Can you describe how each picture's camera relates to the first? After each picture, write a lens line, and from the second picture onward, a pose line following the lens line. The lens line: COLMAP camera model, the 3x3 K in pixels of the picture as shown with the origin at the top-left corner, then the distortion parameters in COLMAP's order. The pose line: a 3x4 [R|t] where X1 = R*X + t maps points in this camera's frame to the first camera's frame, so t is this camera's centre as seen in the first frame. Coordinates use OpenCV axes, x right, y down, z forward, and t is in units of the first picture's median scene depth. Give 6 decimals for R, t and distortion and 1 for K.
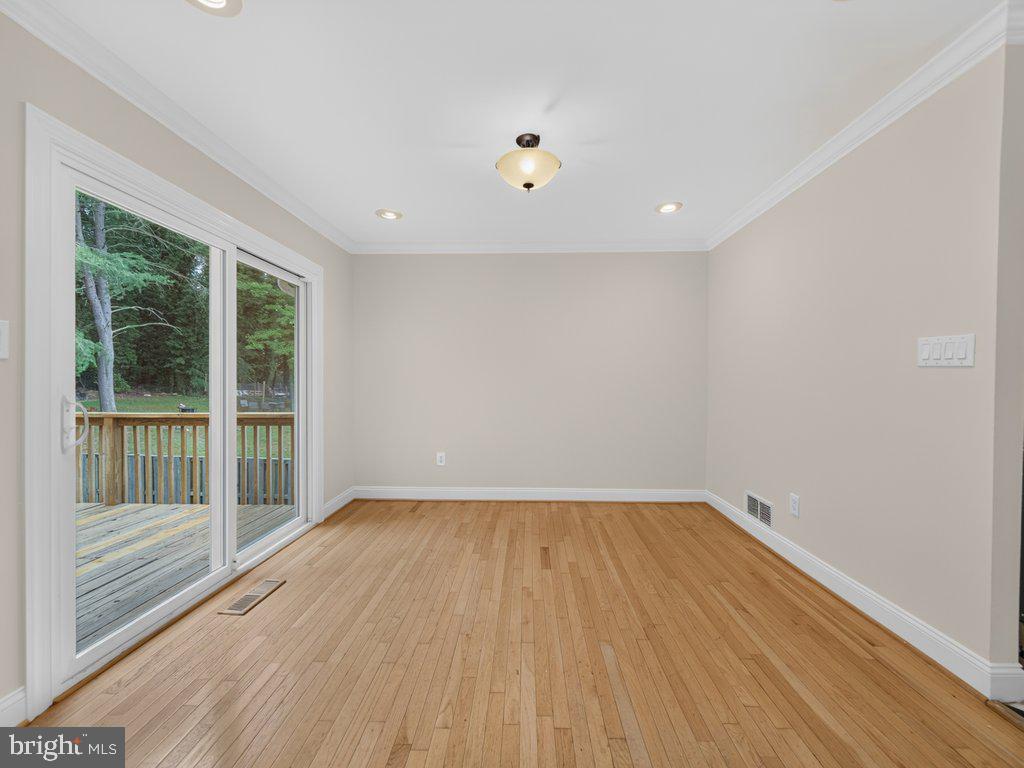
lens RADIAL K [[402.3, 0, 515.7], [0, 402.3, 385.0], [0, 0, 1]] dist [0.000564, -0.001253]
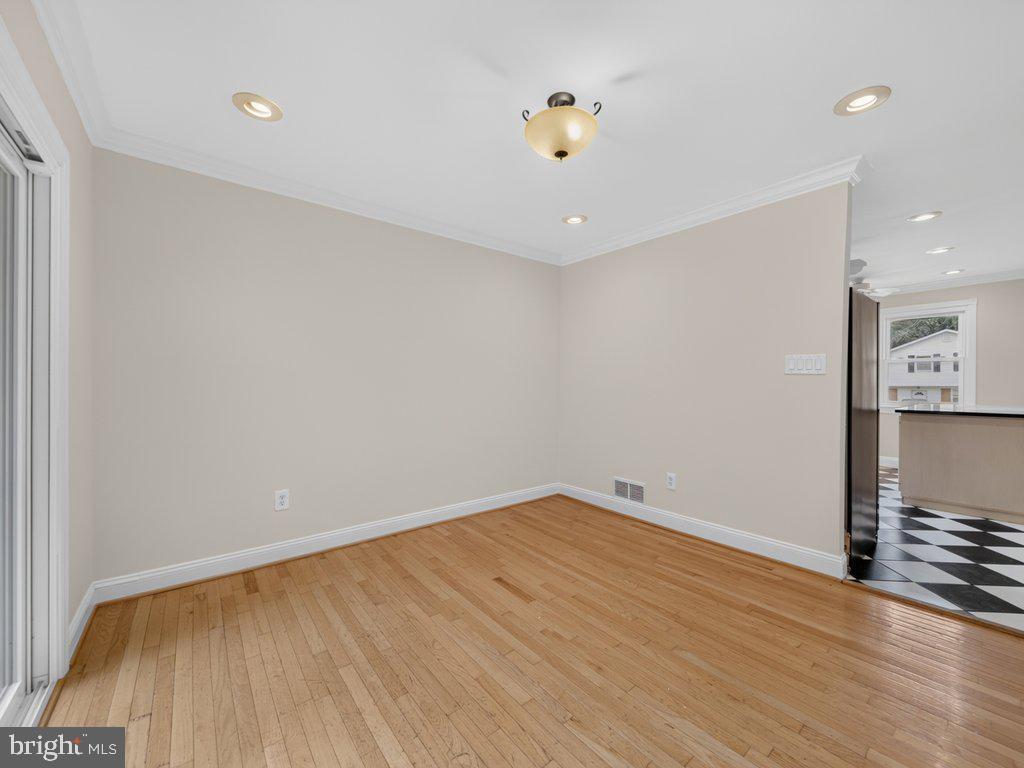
lens RADIAL K [[402.3, 0, 515.5], [0, 402.3, 384.1], [0, 0, 1]] dist [0.000564, -0.001253]
pose [[0.755794, -0.000101, 0.654810, -0.438657], [0.006233, 0.999956, -0.007041, -0.002331], [-0.654780, 0.009403, 0.755761, 0.311199]]
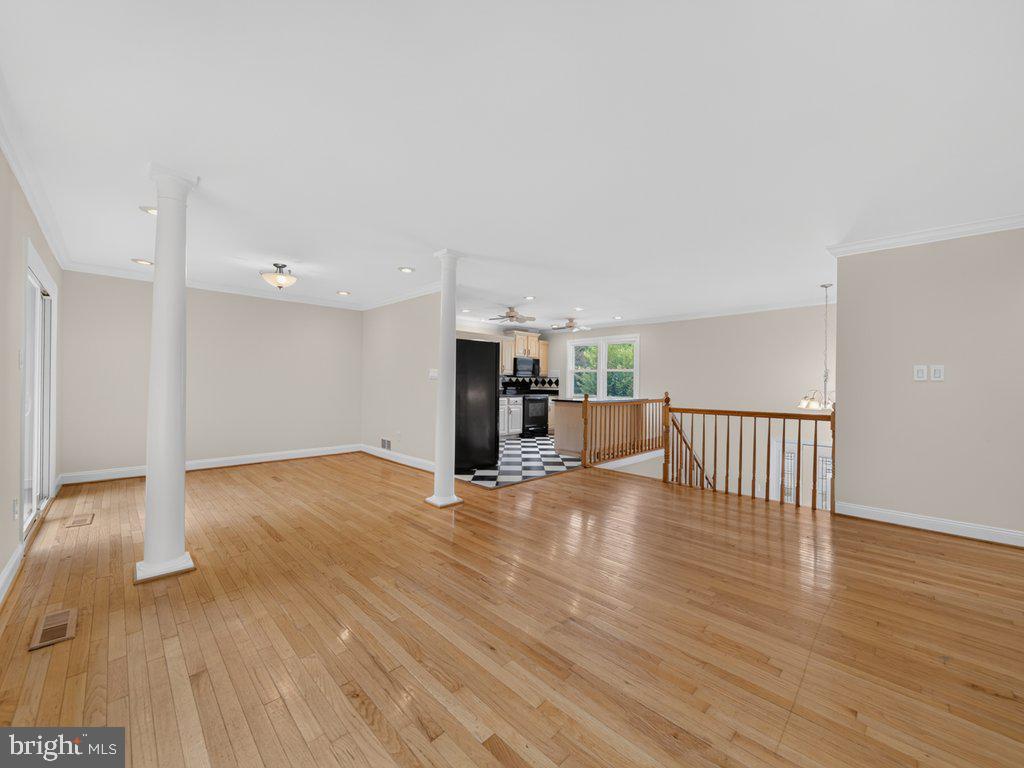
lens RADIAL K [[402.3, 0, 515.2], [0, 402.3, 384.0], [0, 0, 1]] dist [0.000564, -0.001253]
pose [[0.686157, 0.006448, 0.727424, -0.465407], [-0.001345, 0.999970, -0.007595, 0.008790], [-0.727452, 0.004233, 0.686146, -0.938790]]
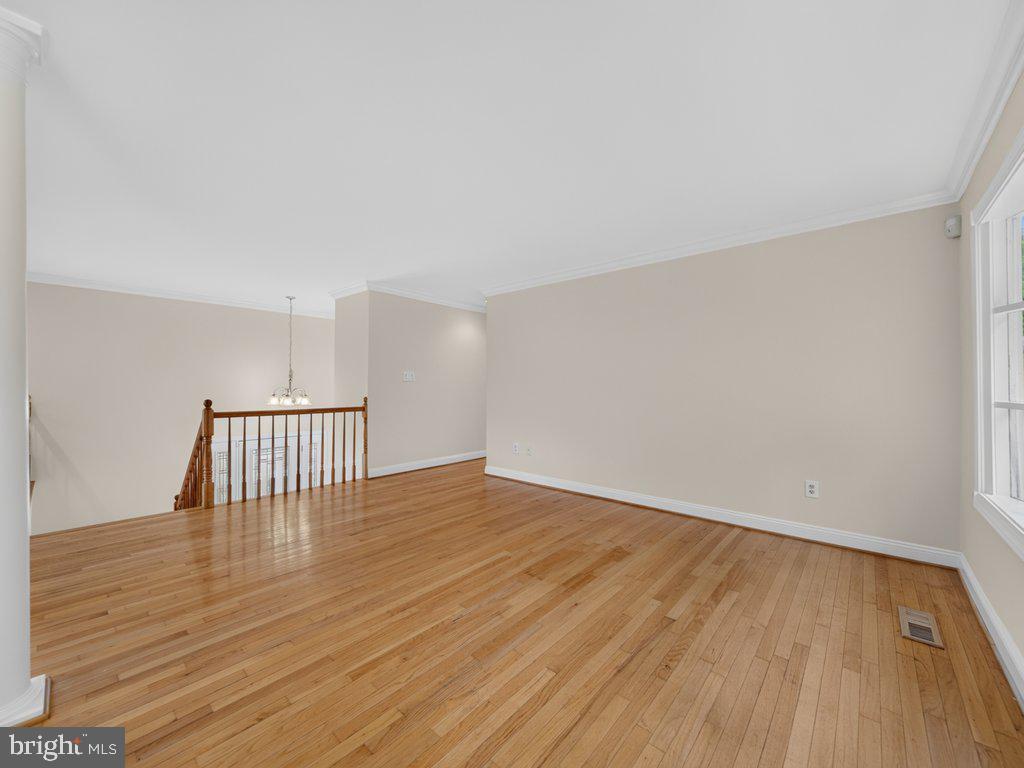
lens RADIAL K [[402.3, 0, 514.4], [0, 402.3, 385.1], [0, 0, 1]] dist [0.000564, -0.001253]
pose [[-0.772202, -0.000858, 0.635376, -0.424724], [0.003318, 0.999980, 0.005383, -0.001869], [-0.635368, 0.006265, -0.772184, 0.131804]]
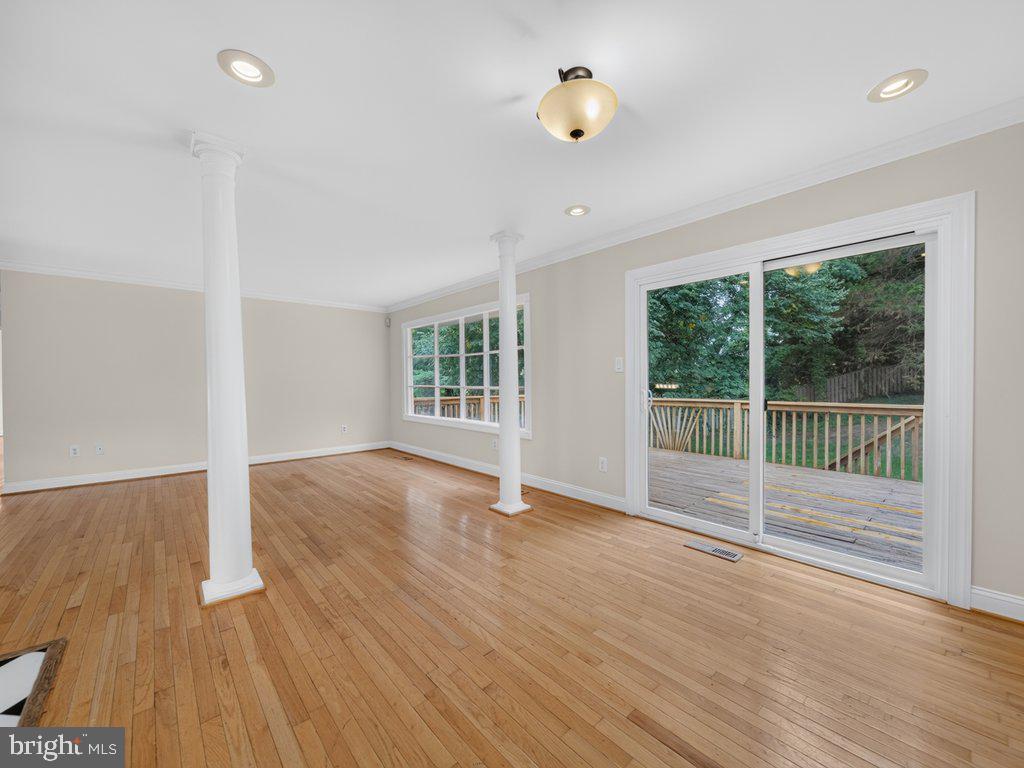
lens RADIAL K [[402.3, 0, 514.4], [0, 402.3, 383.5], [0, 0, 1]] dist [0.000564, -0.001253]
pose [[-0.725599, 0.007470, -0.688077, 0.491910], [-0.002488, 0.999906, 0.013479, -0.010580], [0.688113, 0.011492, -0.725513, 1.096586]]
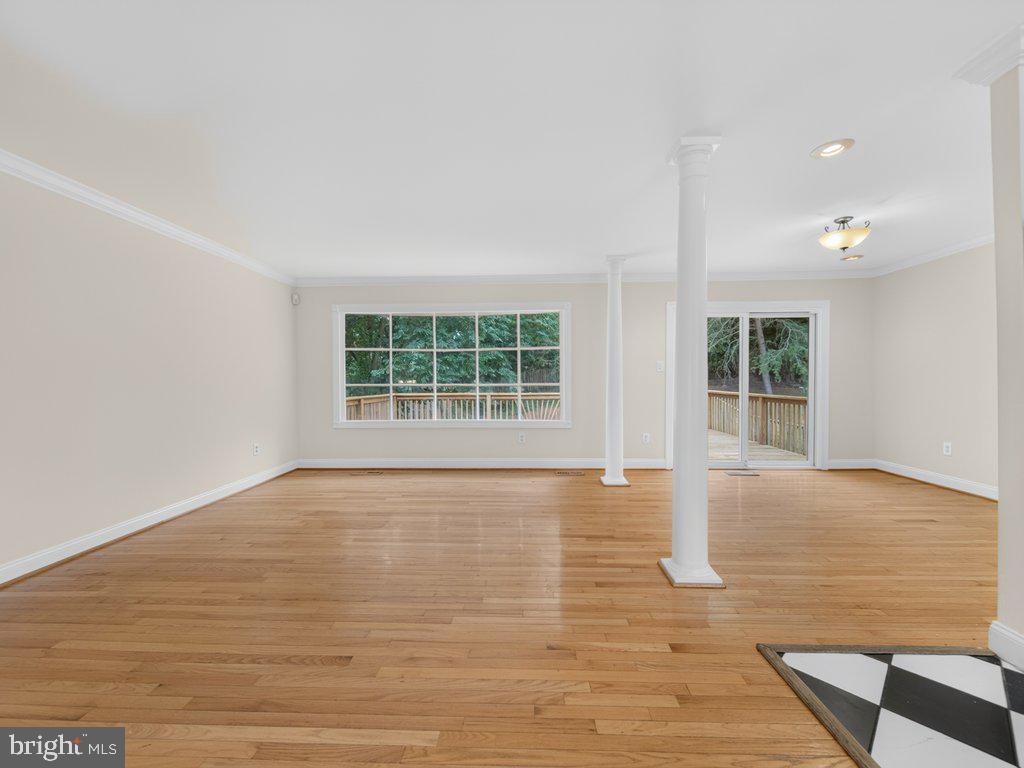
lens RADIAL K [[402.3, 0, 516.2], [0, 402.3, 385.1], [0, 0, 1]] dist [0.000564, -0.001253]
pose [[0.000833, 0.014033, -0.999901, 1.153937], [-0.005036, 0.999889, 0.014028, 0.008070], [0.999987, 0.005024, 0.000904, -0.183635]]
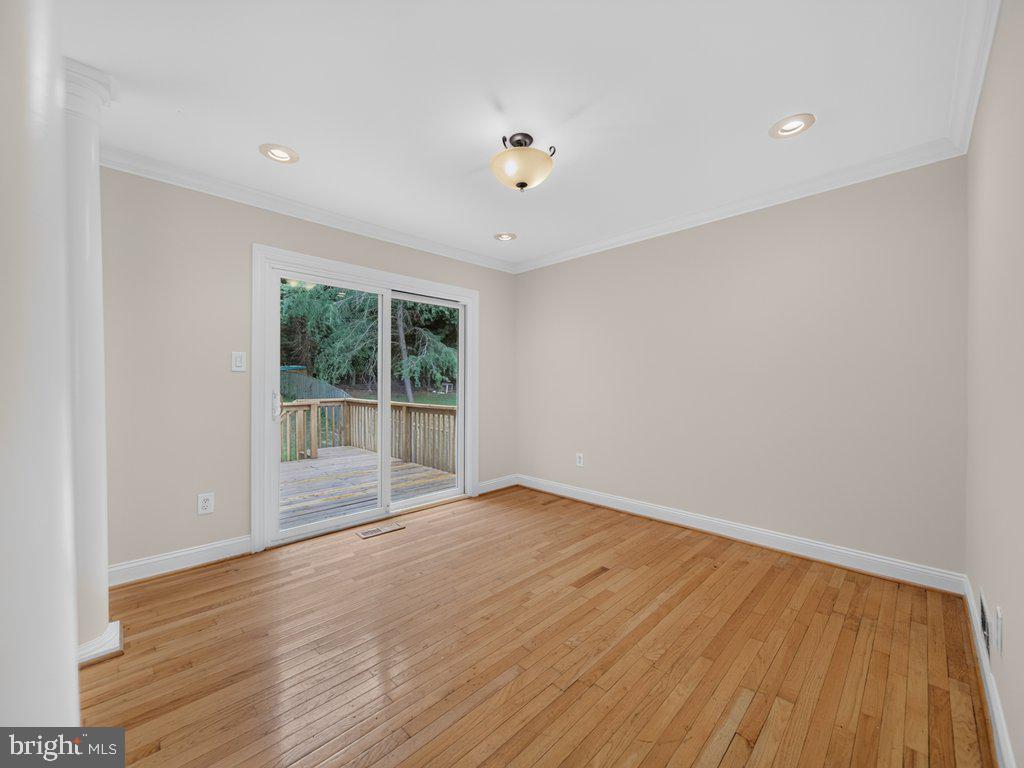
lens RADIAL K [[402.3, 0, 515.8], [0, 402.3, 385.0], [0, 0, 1]] dist [0.000564, -0.001253]
pose [[0.732441, 0.004071, -0.680818, 0.511518], [-0.008175, 0.999963, -0.002815, -0.000081], [0.680781, 0.007627, 0.732447, 0.195784]]
